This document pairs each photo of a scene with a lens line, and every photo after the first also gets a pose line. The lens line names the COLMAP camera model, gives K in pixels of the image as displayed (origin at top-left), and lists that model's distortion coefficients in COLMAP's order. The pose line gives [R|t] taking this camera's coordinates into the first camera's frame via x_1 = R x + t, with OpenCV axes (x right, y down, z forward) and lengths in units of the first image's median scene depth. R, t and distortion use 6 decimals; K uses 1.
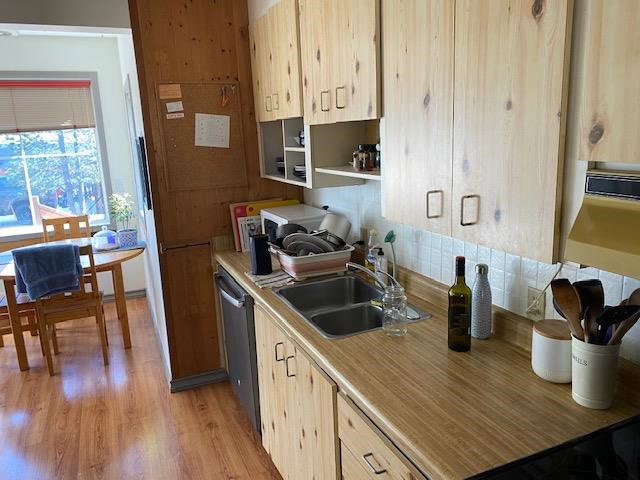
lens RADIAL K [[488.7, 0, 320.8], [0, 488.7, 235.2], [0, 0, 1]] dist [0.016840, -0.001943]
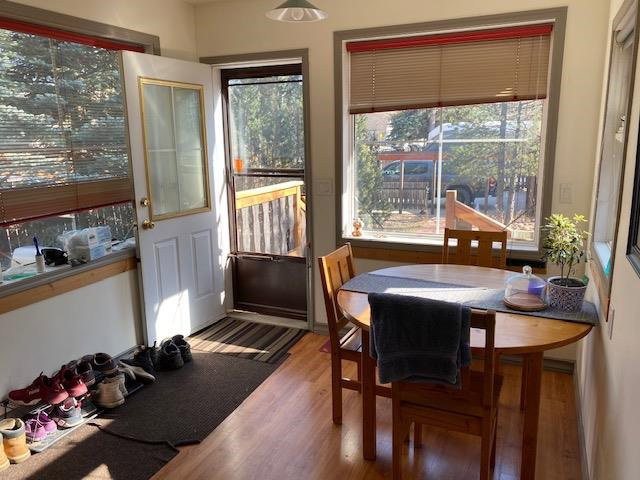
lens RADIAL K [[488.7, 0, 320.8], [0, 488.7, 235.2], [0, 0, 1]] dist [0.016840, -0.001943]
pose [[0.671002, 0.172180, -0.721186, -0.162284], [-0.157156, 0.983591, 0.088607, -0.052756], [0.724609, 0.053883, 0.687051, 0.354156]]
